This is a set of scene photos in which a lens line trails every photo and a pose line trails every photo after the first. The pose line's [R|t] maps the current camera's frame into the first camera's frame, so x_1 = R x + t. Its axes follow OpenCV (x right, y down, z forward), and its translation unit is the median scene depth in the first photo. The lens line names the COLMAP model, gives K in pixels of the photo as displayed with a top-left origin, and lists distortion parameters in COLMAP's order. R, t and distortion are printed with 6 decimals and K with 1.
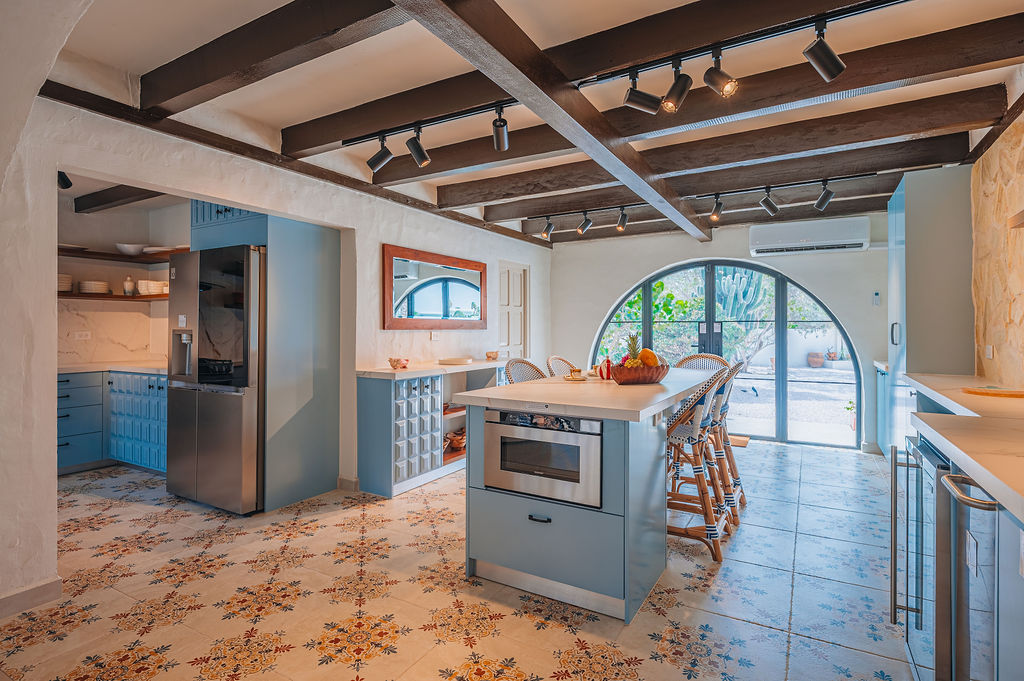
lens RADIAL K [[523.8, 0, 512.6], [0, 523.8, 325.5], [0, 0, 1]] dist [-0.003326, 0.001206]
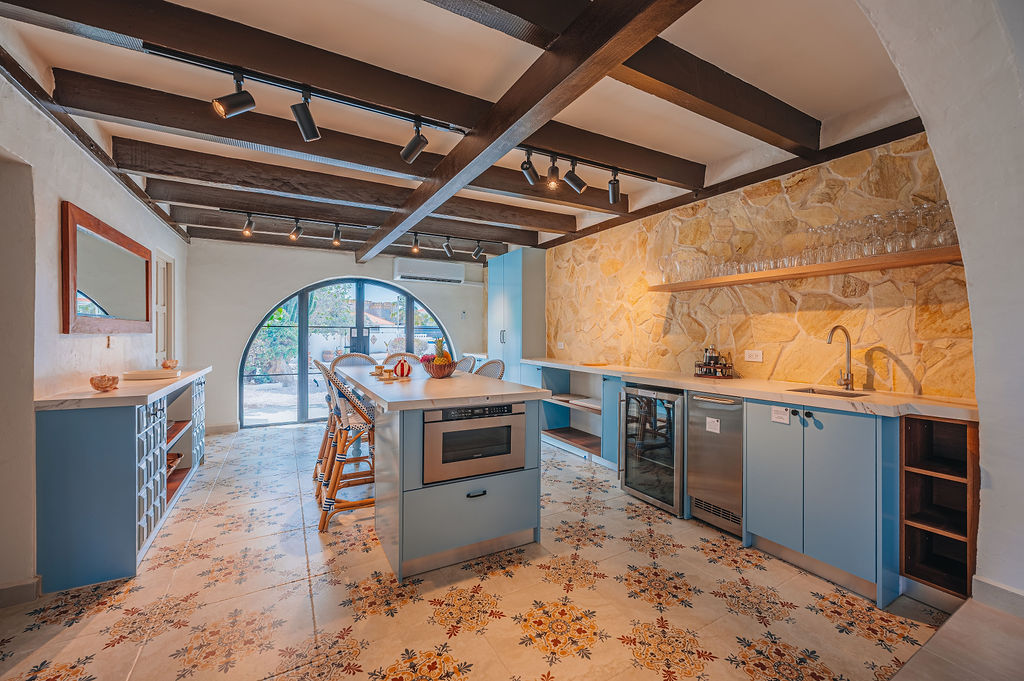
lens RADIAL K [[410.1, 0, 516.6], [0, 410.1, 334.9], [0, 0, 1]] dist [-0.000514, -0.000595]
pose [[0.501576, -0.000060, 0.865114, -0.377275], [-0.010198, 0.999930, 0.005982, 0.000757], [-0.865054, -0.011823, 0.501540, 0.244714]]
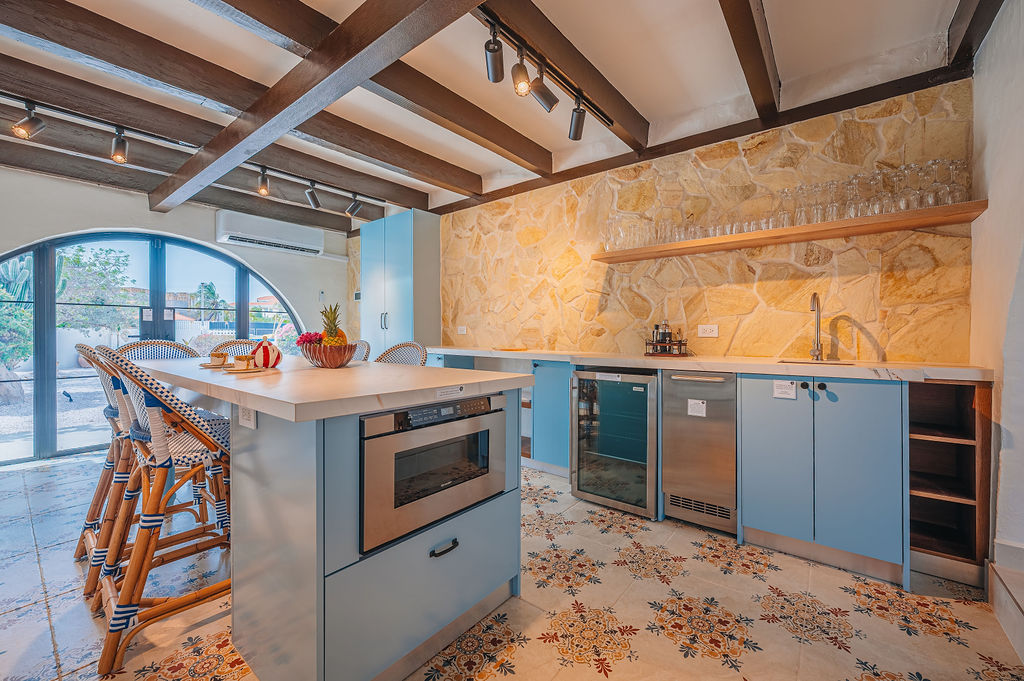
lens RADIAL K [[410.1, 0, 516.9], [0, 410.1, 335.3], [0, 0, 1]] dist [-0.000514, -0.000595]
pose [[0.143488, -0.005785, 0.989635, -0.261496], [-0.007062, 0.999951, 0.006869, 0.038541], [-0.989627, -0.007974, 0.143440, 0.438028]]
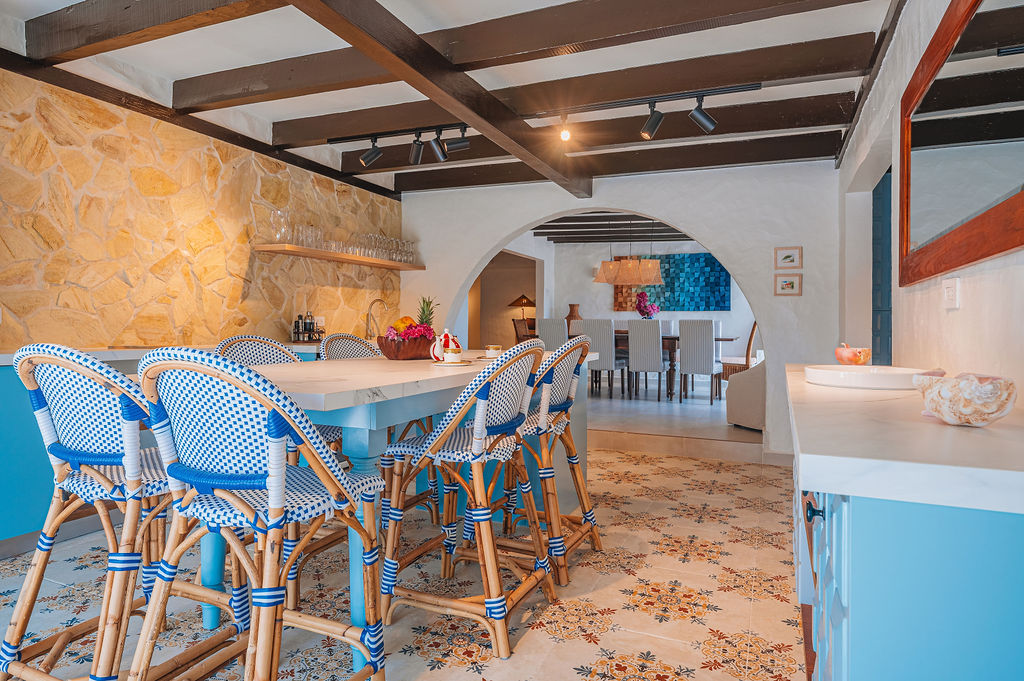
lens RADIAL K [[585.3, 0, 512.4], [0, 585.3, 318.1], [0, 0, 1]] dist [-0.000102, -0.000116]
pose [[-0.994170, -0.008940, -0.107457, 0.138427], [-0.007388, 0.999863, -0.014831, 0.041975], [0.107575, -0.013951, -0.994099, 1.373156]]
